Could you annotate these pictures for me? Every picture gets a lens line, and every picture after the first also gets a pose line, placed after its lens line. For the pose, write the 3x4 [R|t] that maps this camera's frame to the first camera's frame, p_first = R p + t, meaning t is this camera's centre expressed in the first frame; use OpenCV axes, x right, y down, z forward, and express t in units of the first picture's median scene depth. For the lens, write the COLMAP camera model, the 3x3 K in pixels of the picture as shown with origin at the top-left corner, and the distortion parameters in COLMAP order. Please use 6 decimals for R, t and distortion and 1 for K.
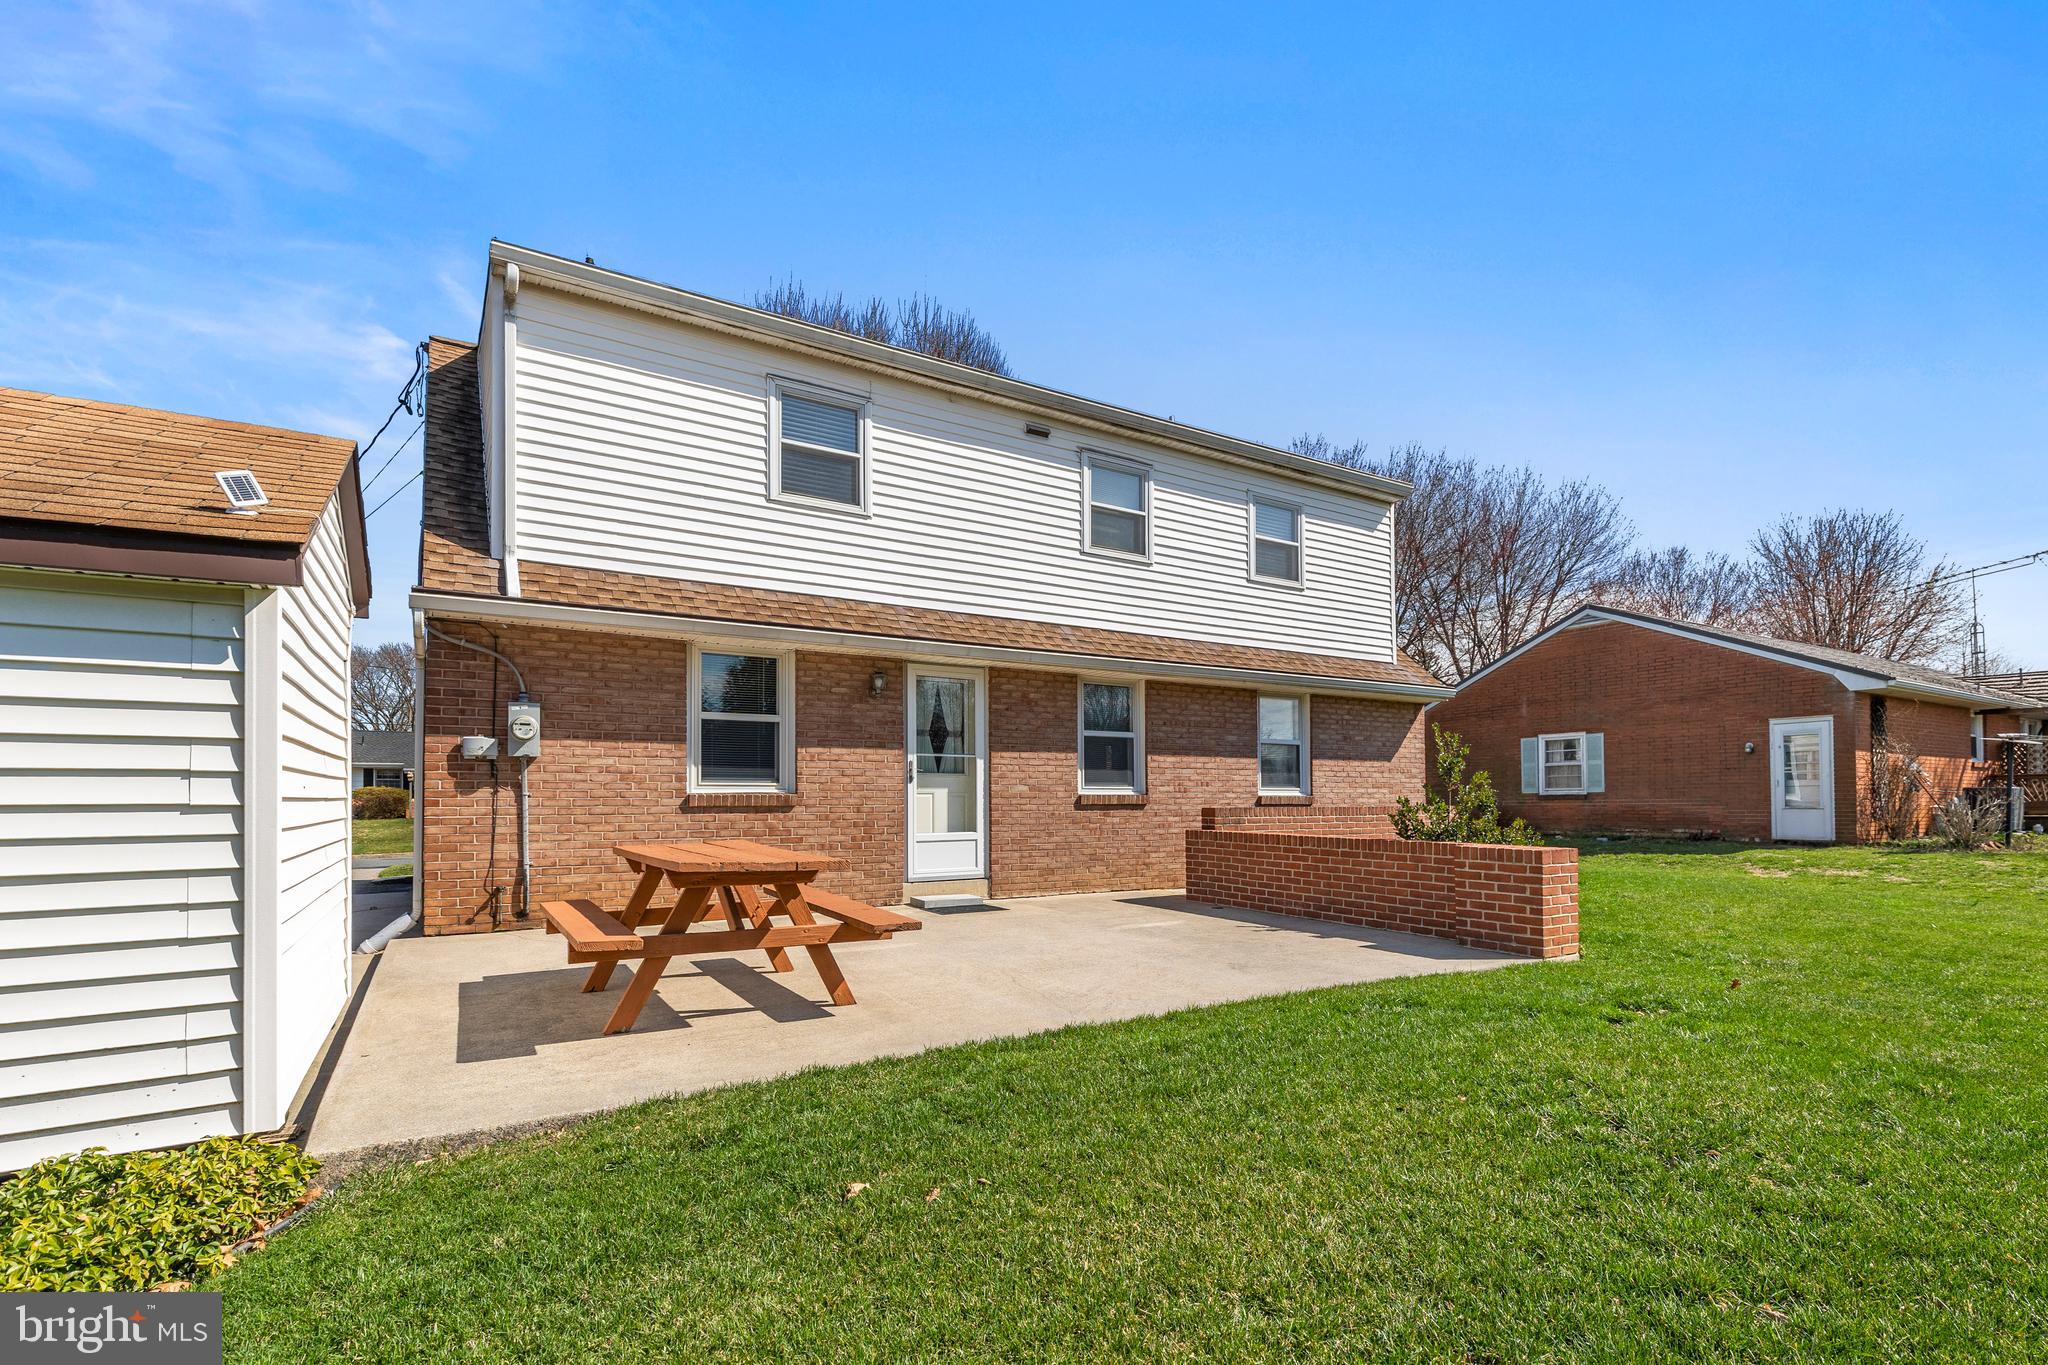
lens RADIAL K [[927.1, 0, 1025.3], [0, 927.1, 790.7], [0, 0, 1]] dist [0.000699, 0.000061]
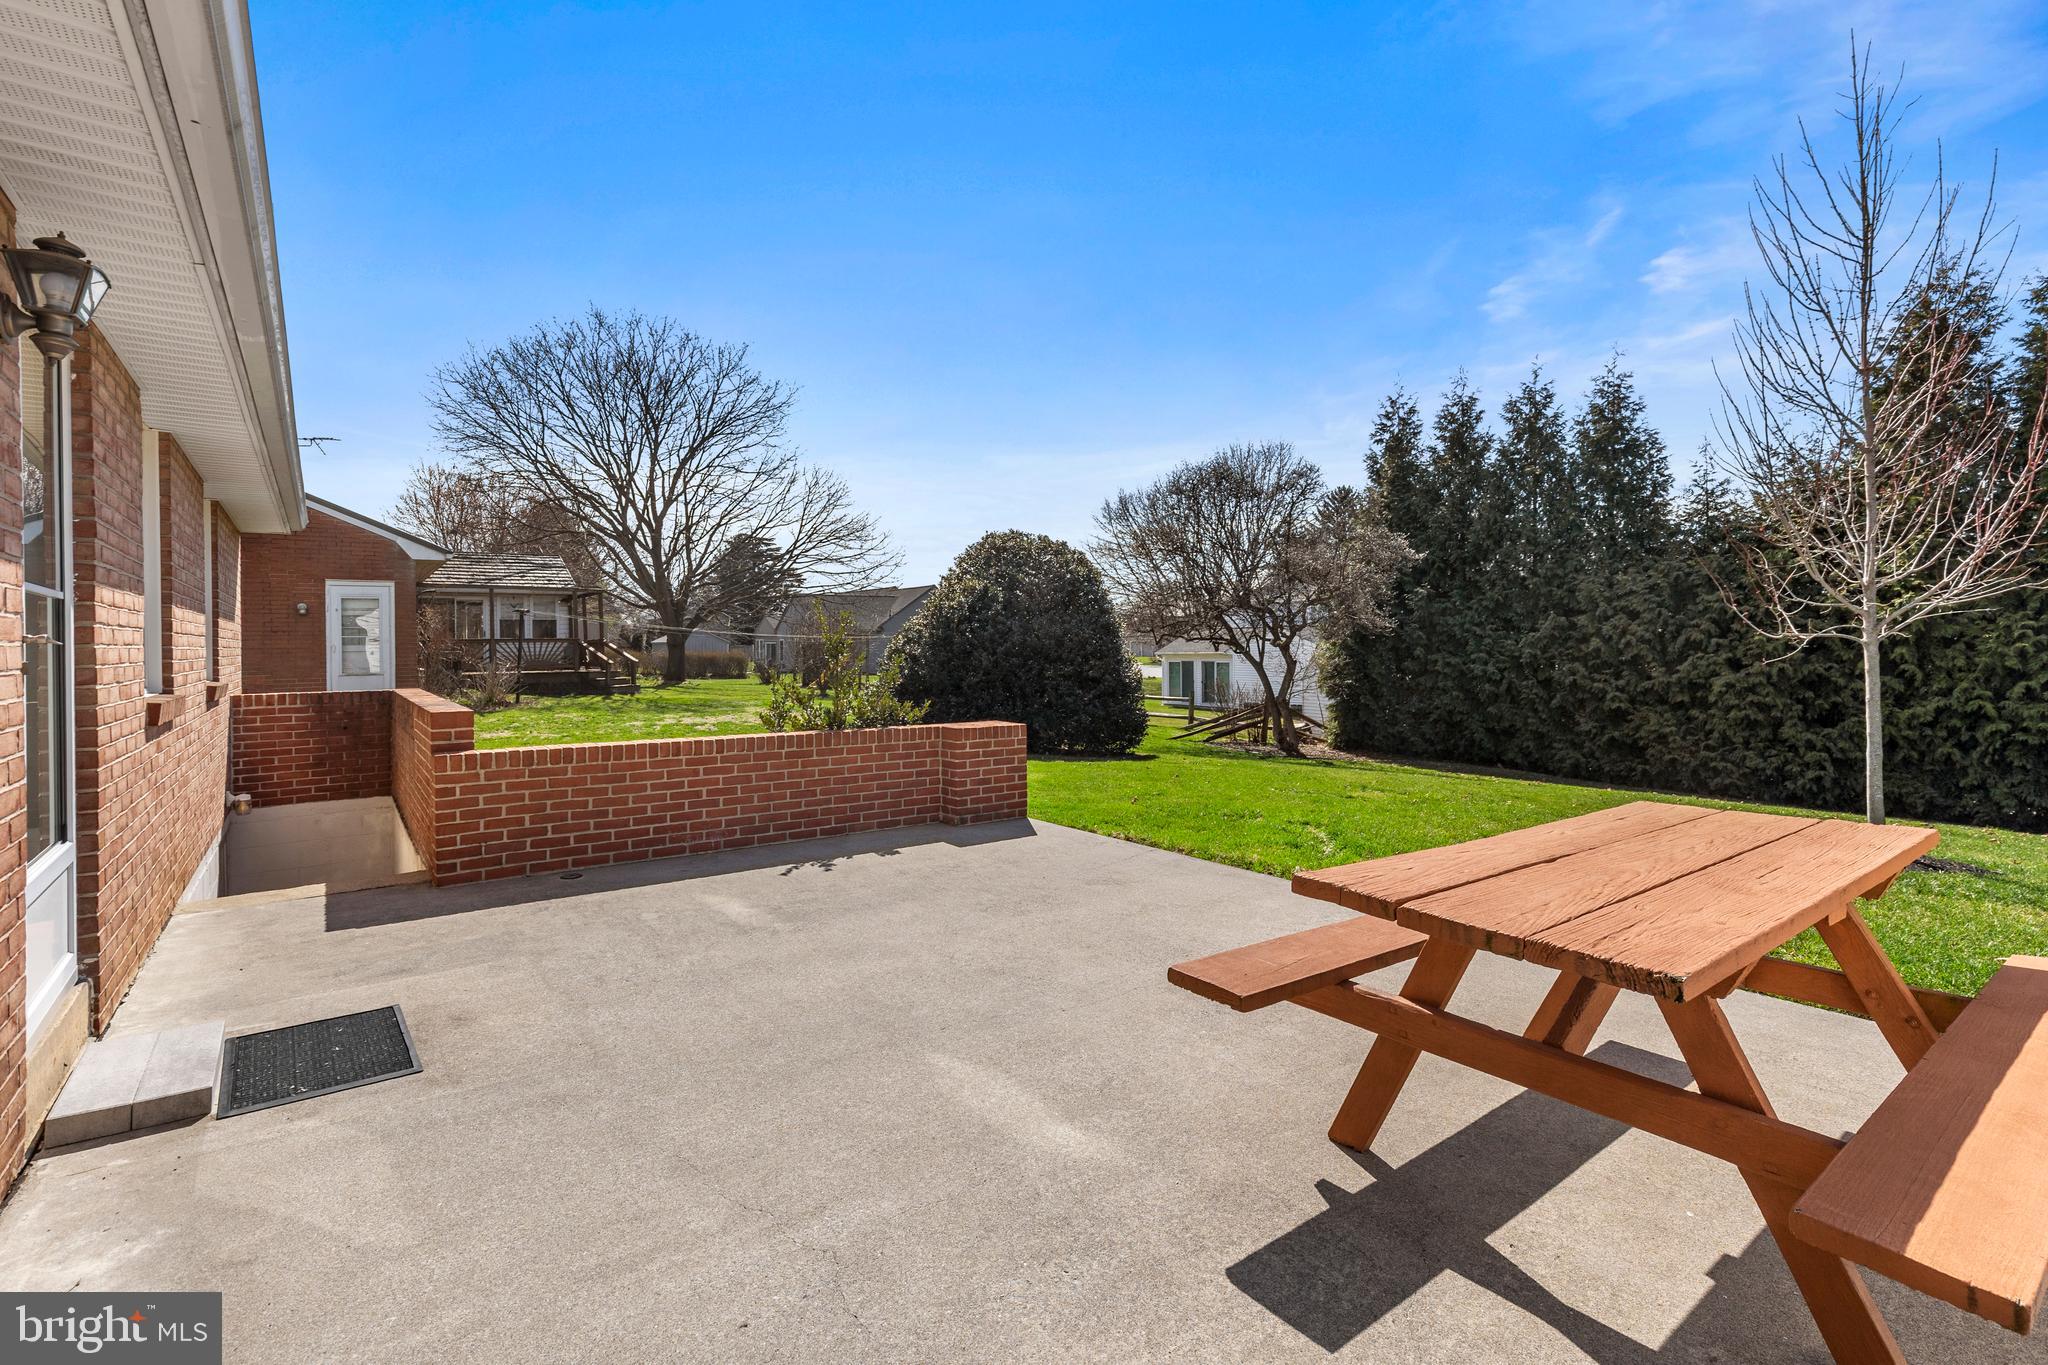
lens RADIAL K [[952.5, 0, 1047.9], [0, 952.5, 650.0], [0, 0, 1]] dist [-0.001026, -0.000720]
pose [[-0.098447, -0.004311, 0.995133, -0.548311], [-0.000947, 0.999991, 0.004238, -0.028956], [-0.995142, -0.000525, -0.098450, 0.945681]]
